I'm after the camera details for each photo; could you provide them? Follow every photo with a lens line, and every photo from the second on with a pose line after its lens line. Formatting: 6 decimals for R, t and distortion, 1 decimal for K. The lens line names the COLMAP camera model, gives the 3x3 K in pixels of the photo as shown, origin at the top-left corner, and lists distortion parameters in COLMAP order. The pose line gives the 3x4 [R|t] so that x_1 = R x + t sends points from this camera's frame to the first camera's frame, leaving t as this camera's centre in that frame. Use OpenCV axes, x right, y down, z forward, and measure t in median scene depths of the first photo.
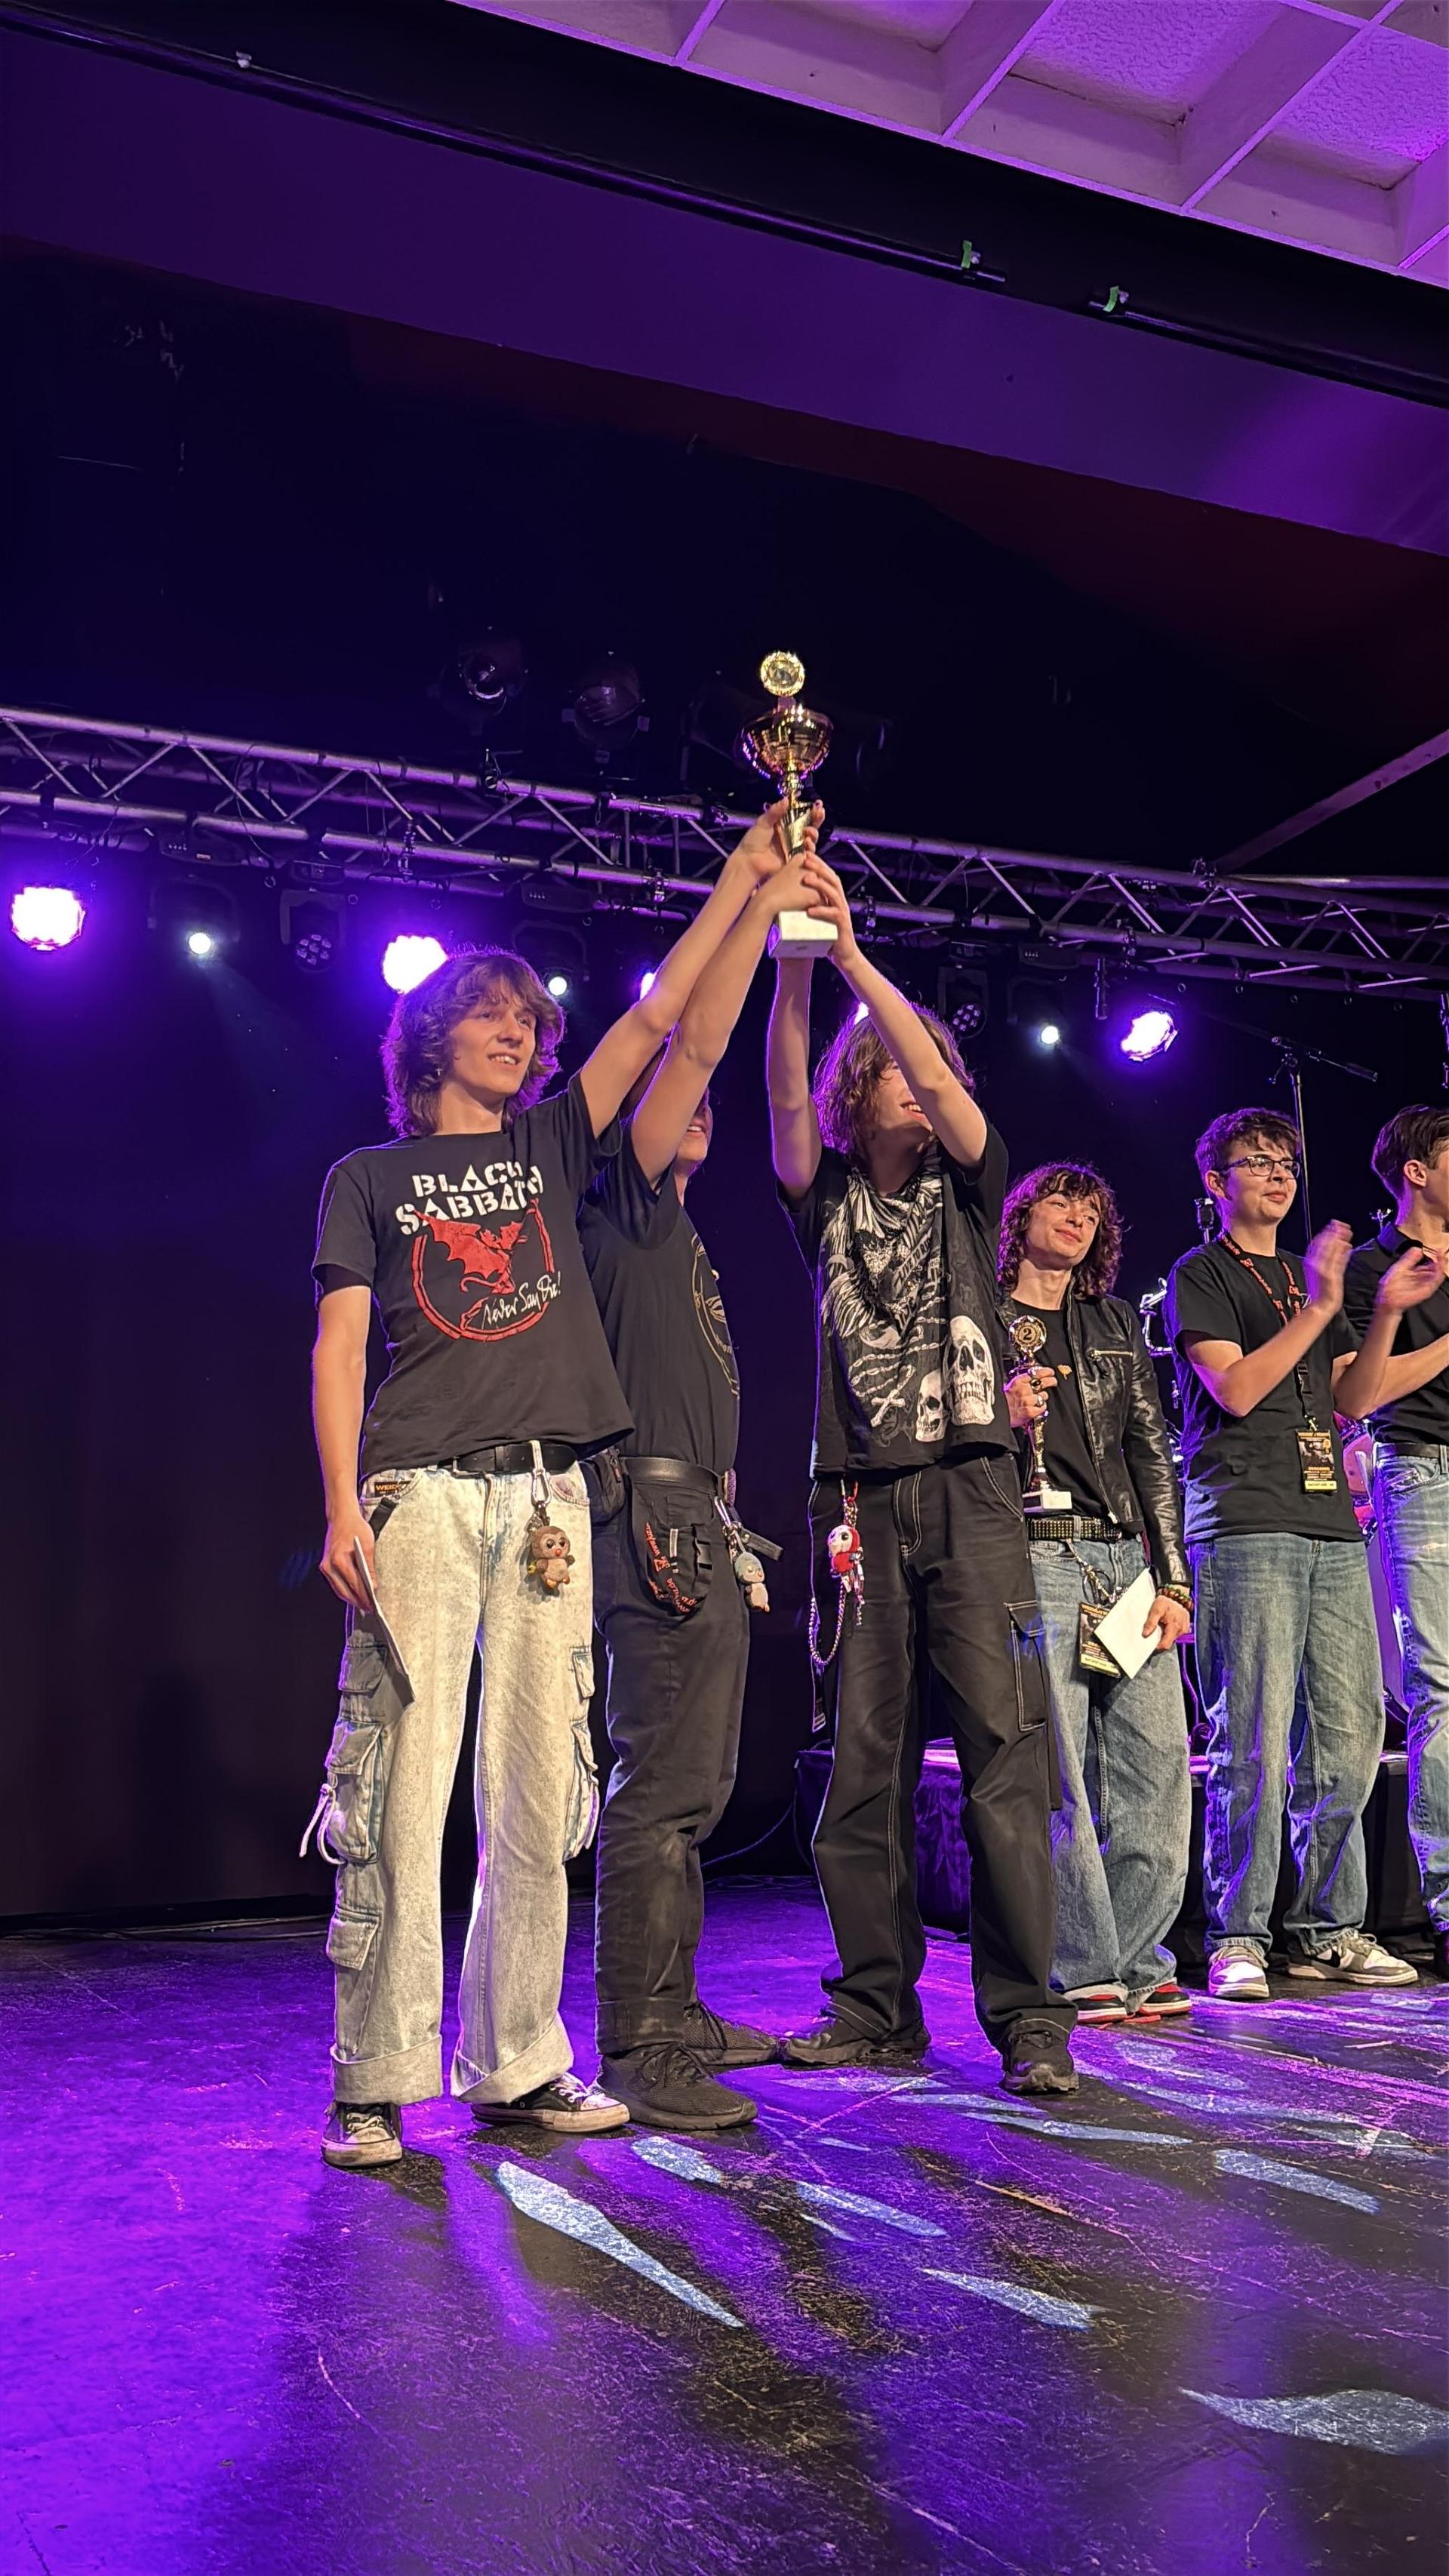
lens RADIAL K [[2328.5, 0, 719.6], [0, 2328.5, 1274.0], [0, 0, 1]] dist [0.093516, -0.101854]
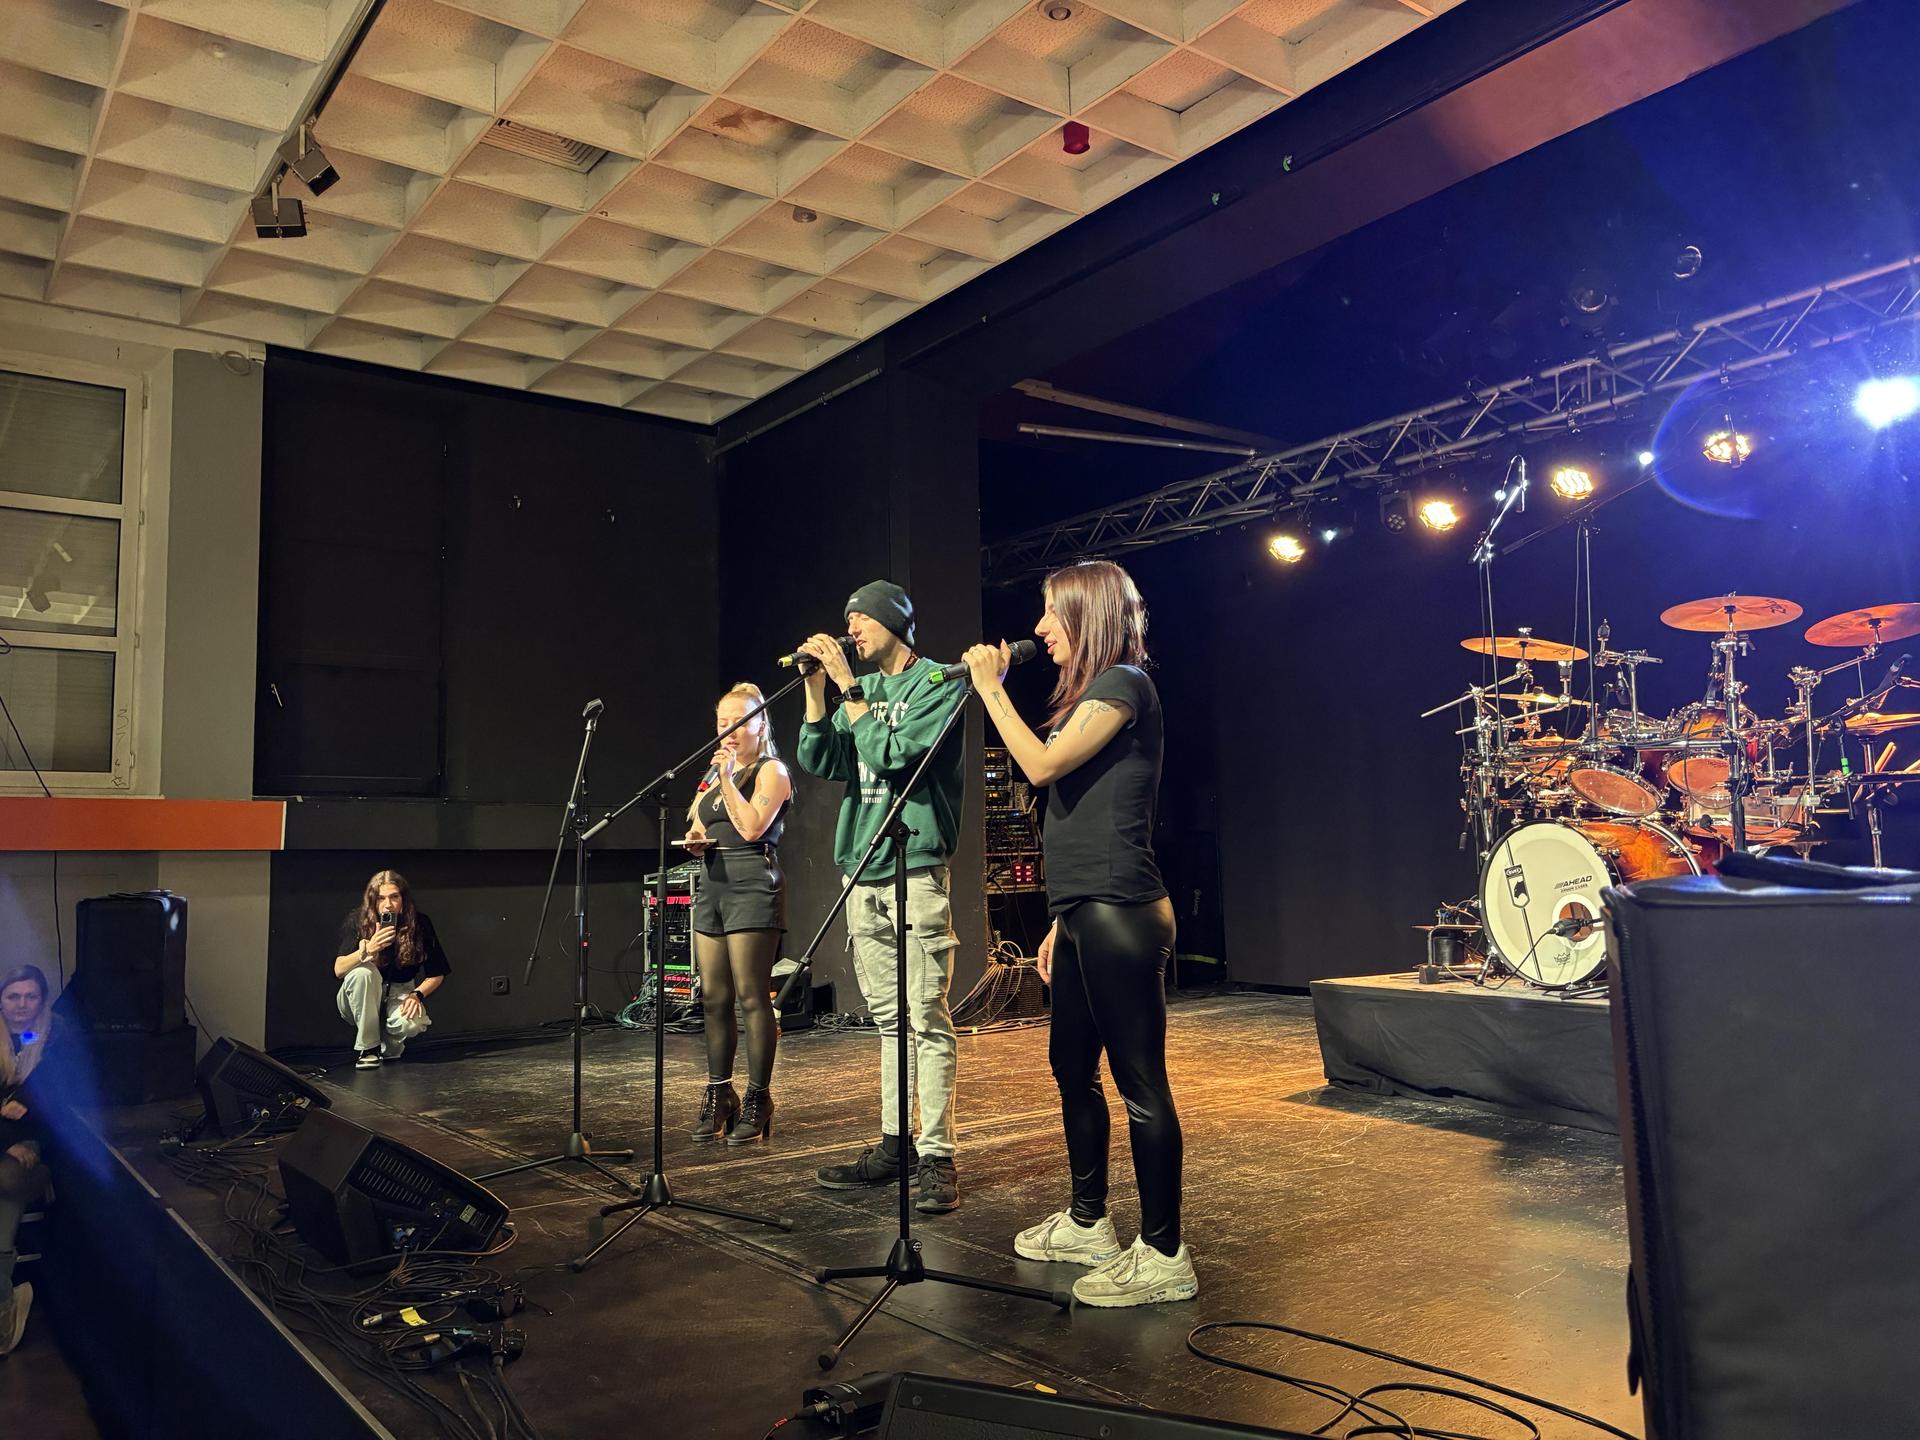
lens RADIAL K [[1477.7, 0, 970.0], [0, 1477.7, 703.7], [0, 0, 1]] dist [0.038102, -0.035738]
pose [[0.197083, -0.075415, -0.977482, 0.925877], [0.196748, 0.979796, -0.035925, -0.016751], [0.960442, -0.185237, 0.207939, 0.363836]]
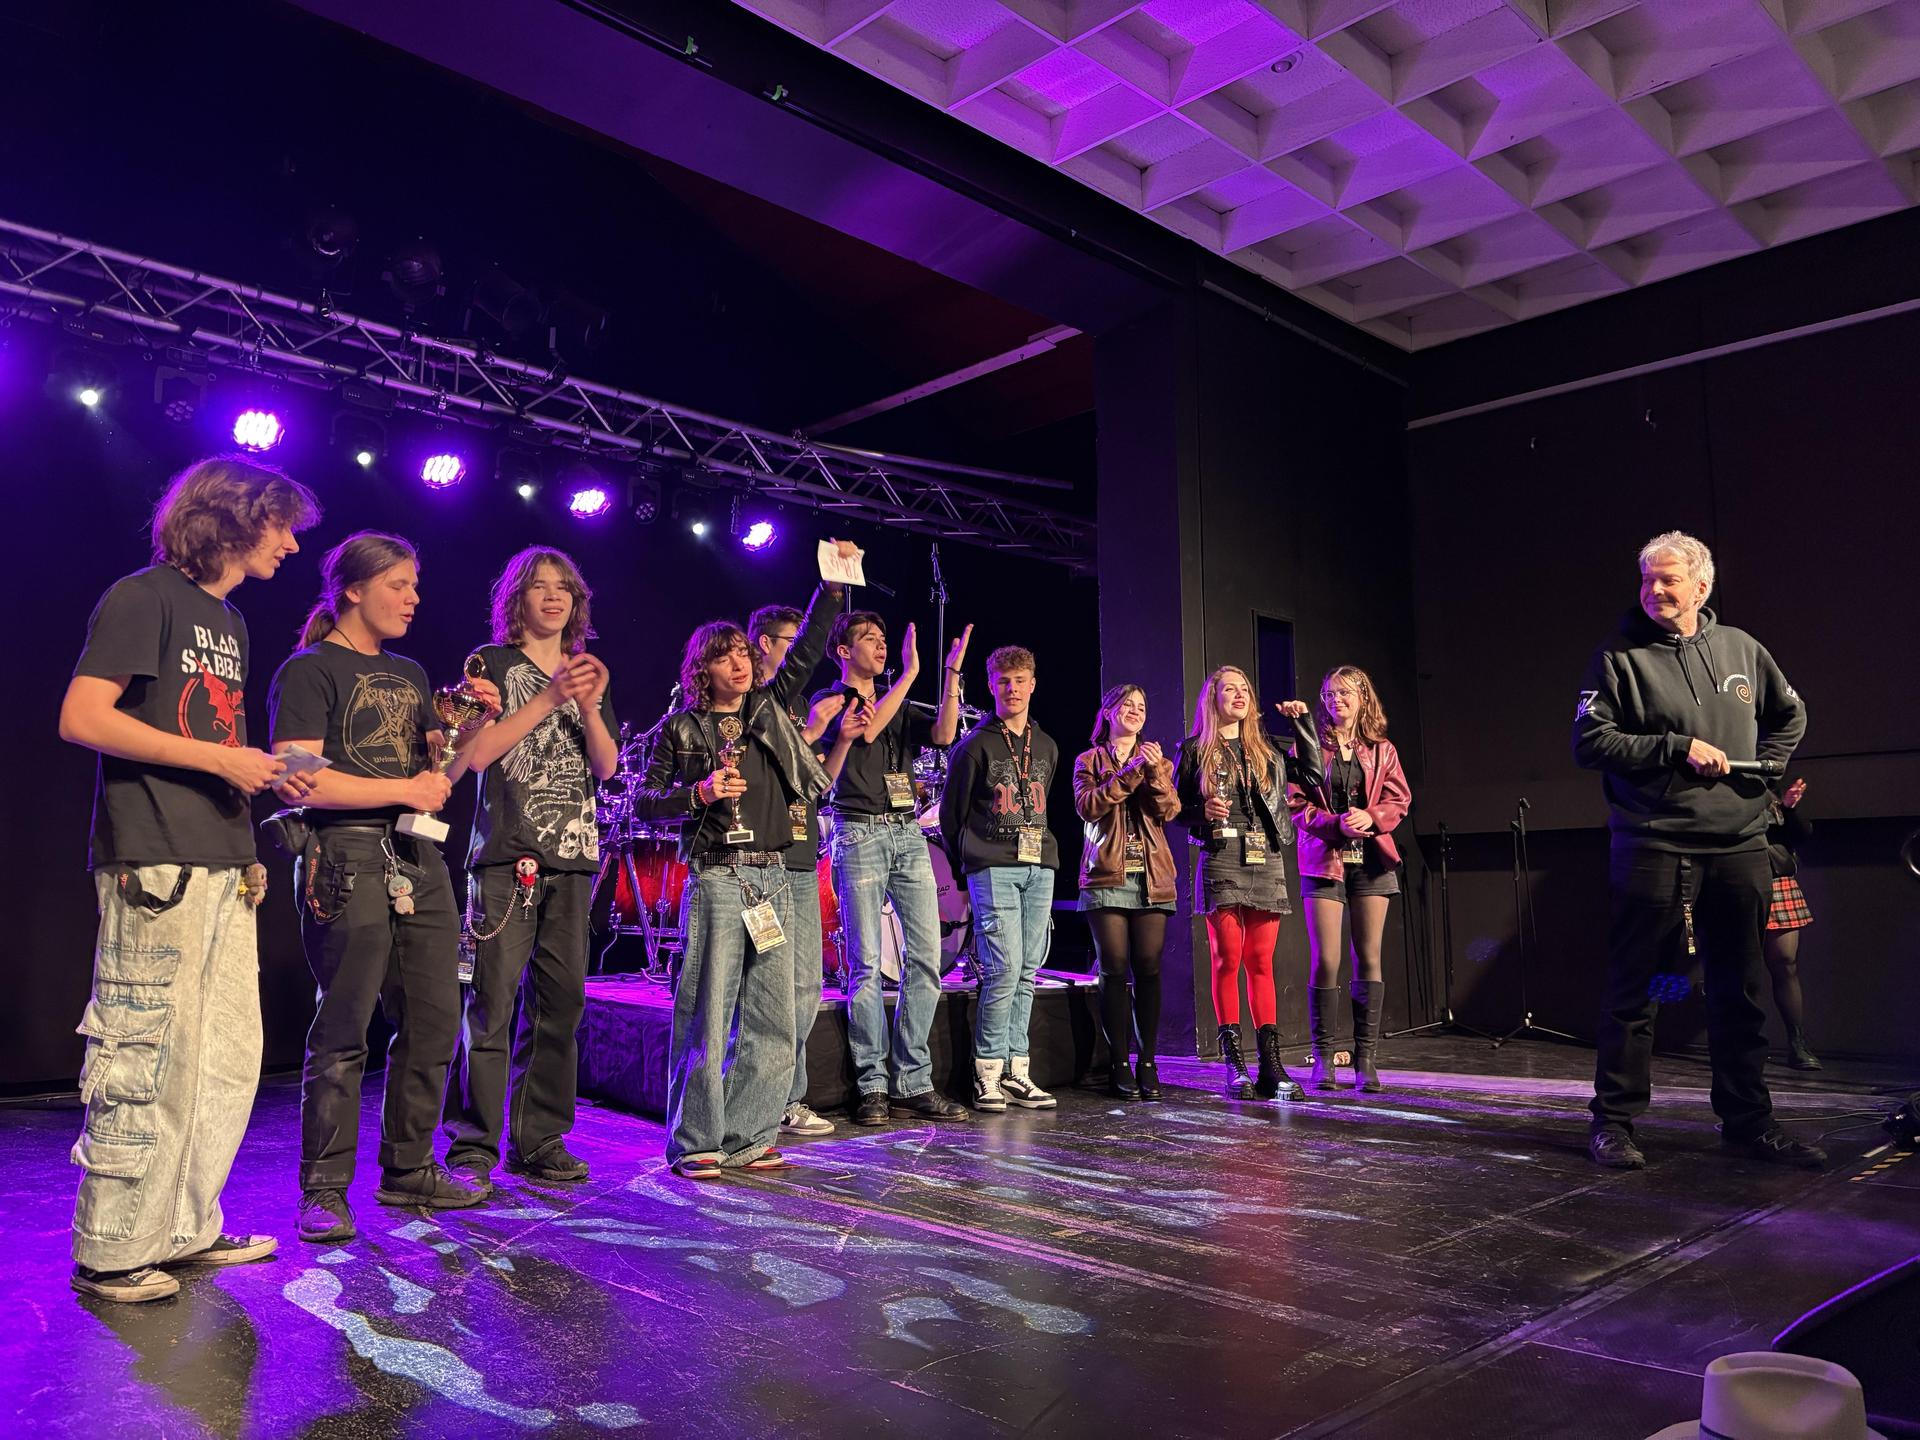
lens RADIAL K [[1477.7, 0, 971.3], [0, 1477.7, 707.9], [0, 0, 1]] dist [0.038102, -0.035738]
pose [[0.938216, 0.077621, 0.337232, -0.014591], [-0.091442, 0.995490, 0.025270, -0.026422], [-0.333749, -0.054546, 0.941082, -0.013984]]
